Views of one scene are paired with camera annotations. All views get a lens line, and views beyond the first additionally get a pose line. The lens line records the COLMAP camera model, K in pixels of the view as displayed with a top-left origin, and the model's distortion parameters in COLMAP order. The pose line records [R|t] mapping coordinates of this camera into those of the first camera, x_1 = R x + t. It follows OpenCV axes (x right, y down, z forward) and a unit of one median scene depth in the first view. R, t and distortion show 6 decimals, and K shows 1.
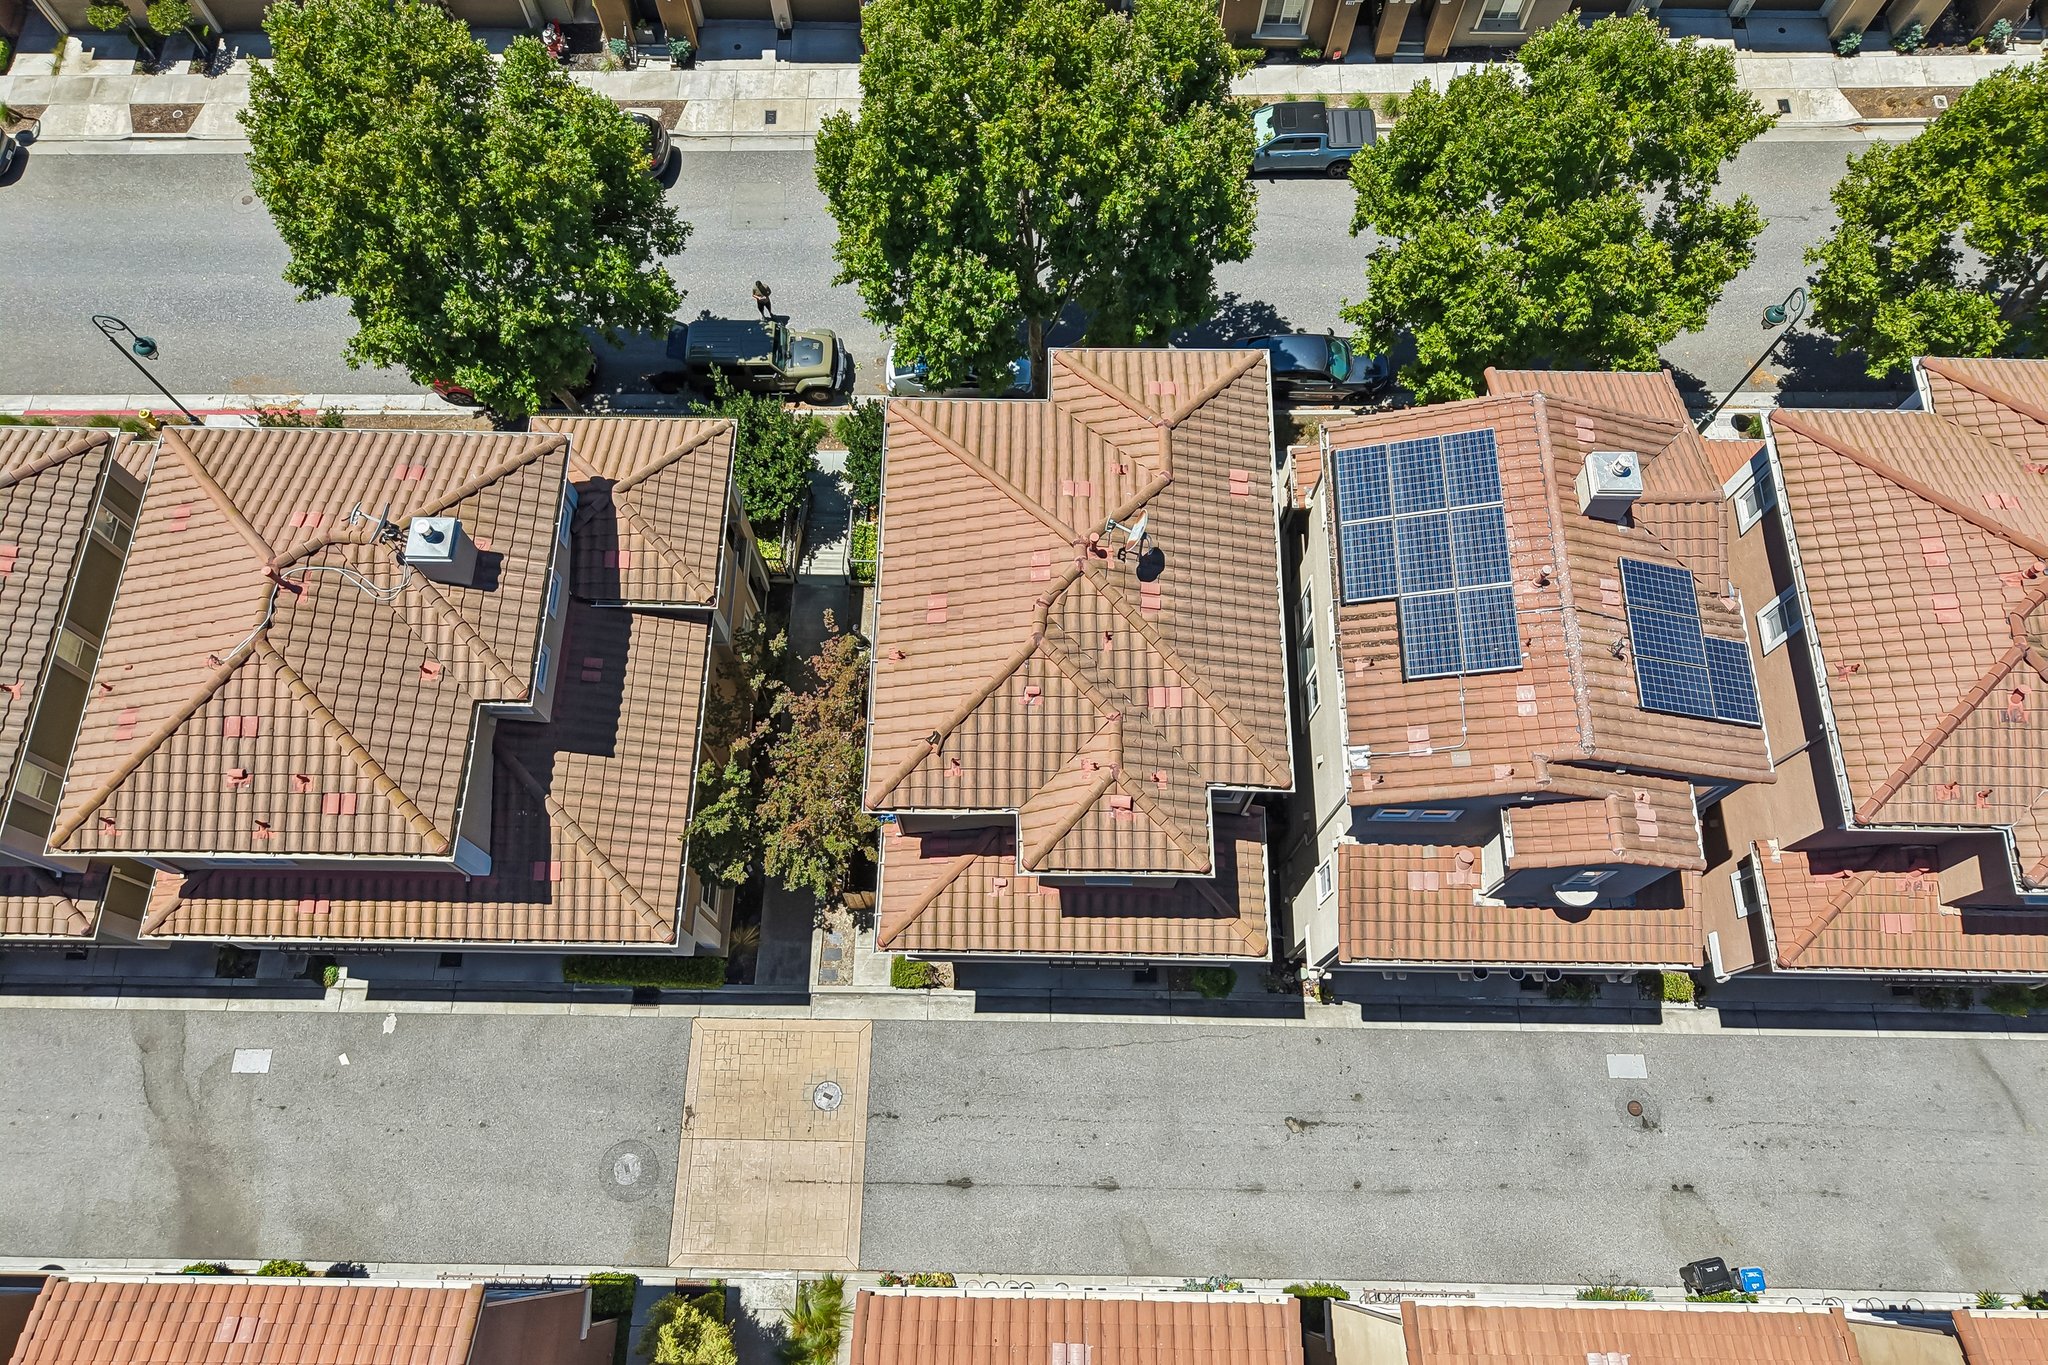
lens RADIAL K [[1366.2, 0, 1024.9], [0, 1366.2, 691.2], [0, 0, 1]] dist [0.004265, -0.001614]
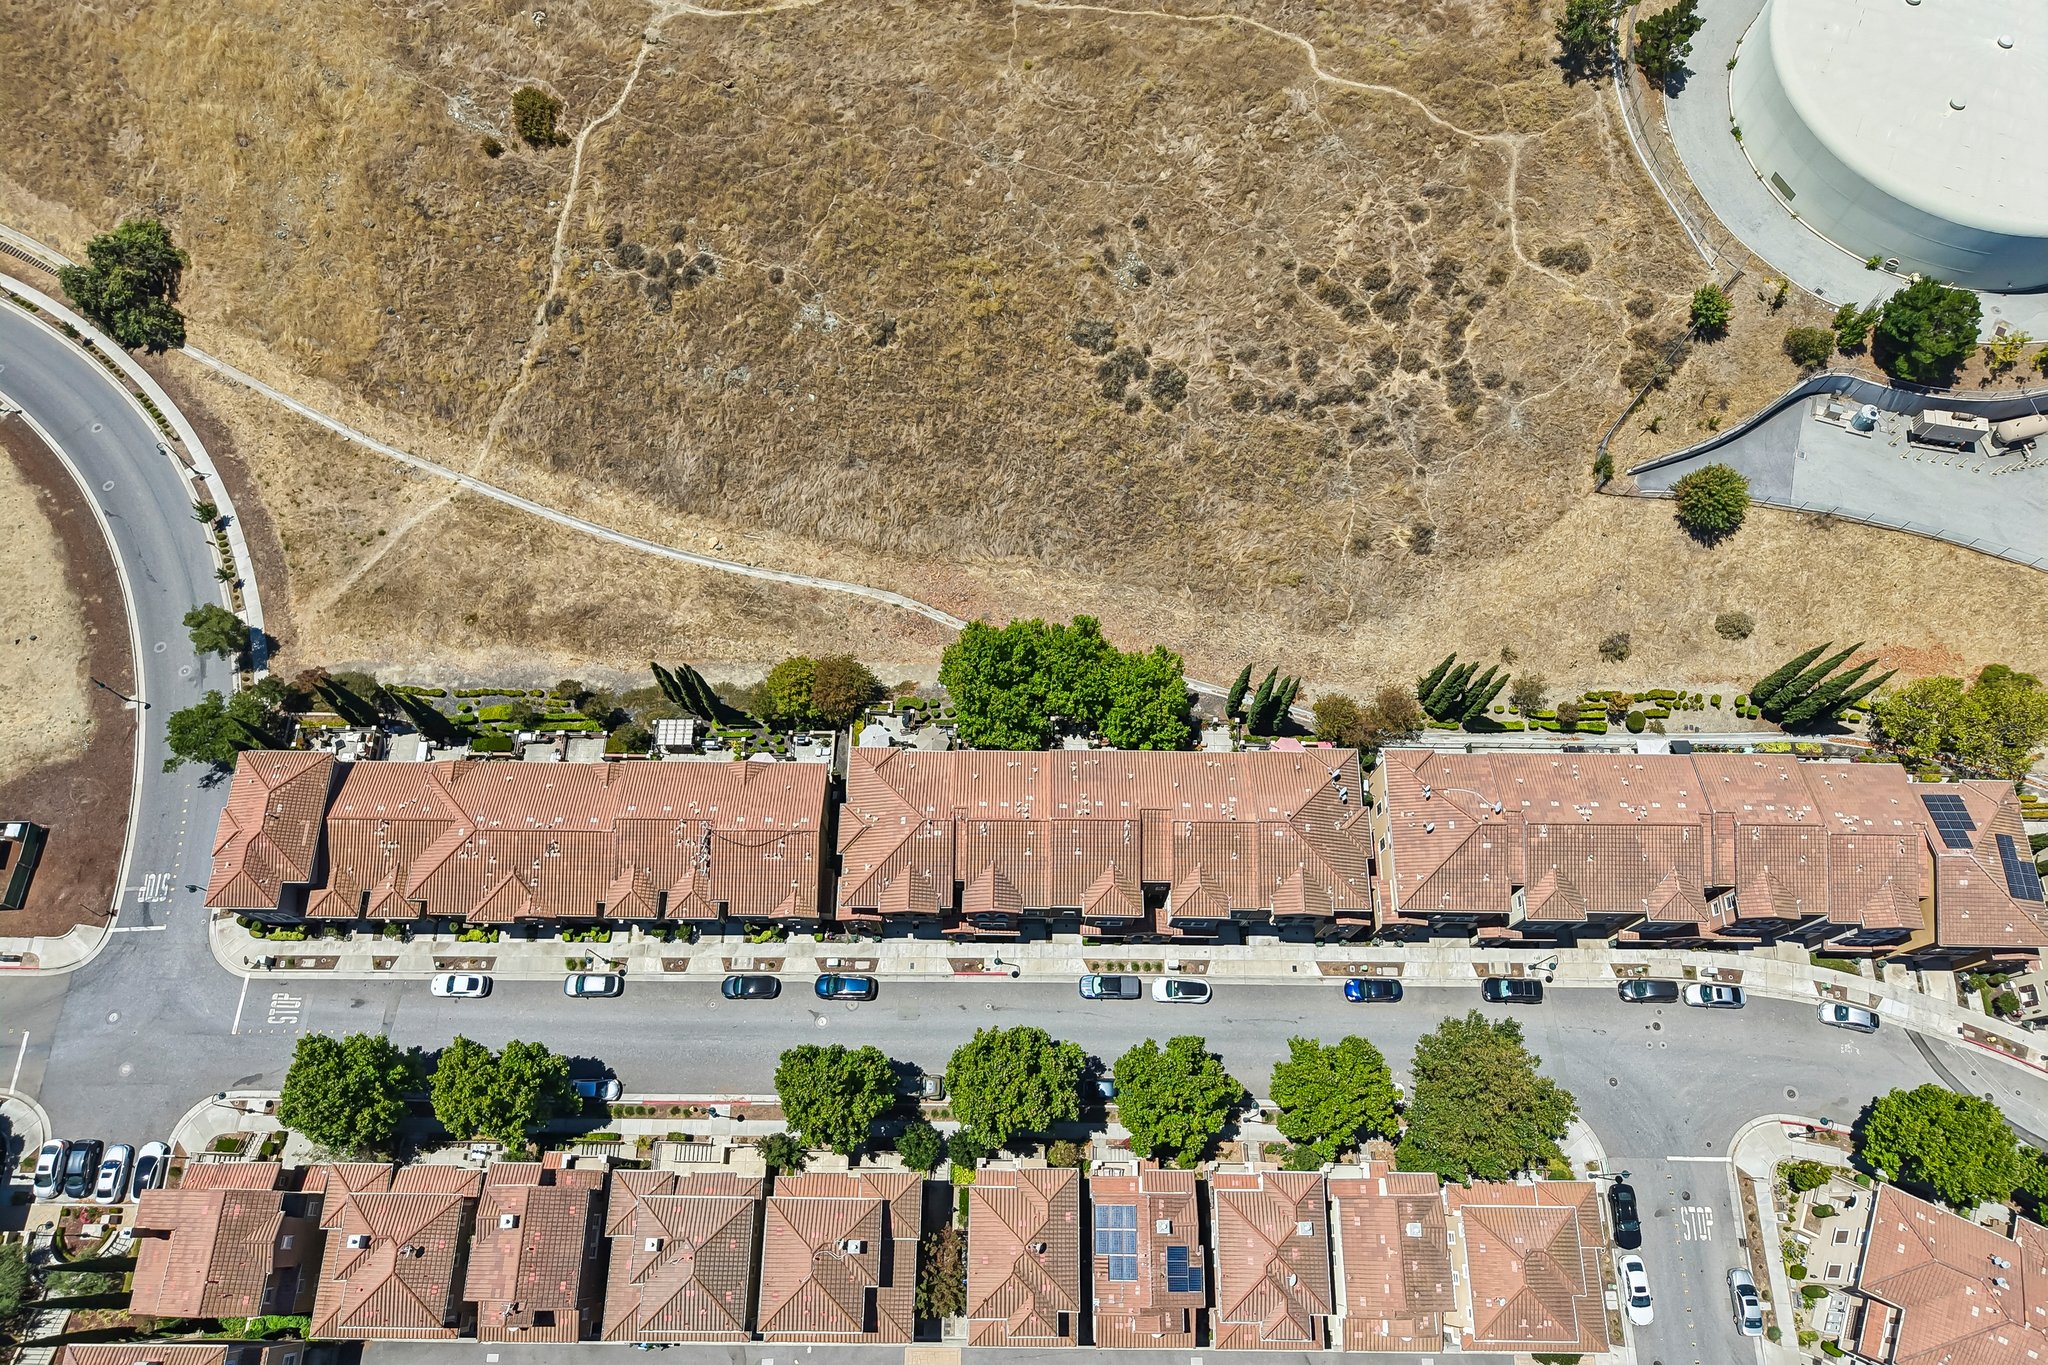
lens RADIAL K [[1326.7, 0, 1024.0], [0, 1326.7, 682.5], [0, 0, 1]] dist [0.002717, 0.000635]
pose [[0.999970, -0.005228, 0.005704, 0.018616], [0.005100, 0.999740, 0.022221, -1.040922], [-0.005819, -0.022192, 0.999737, -1.554098]]
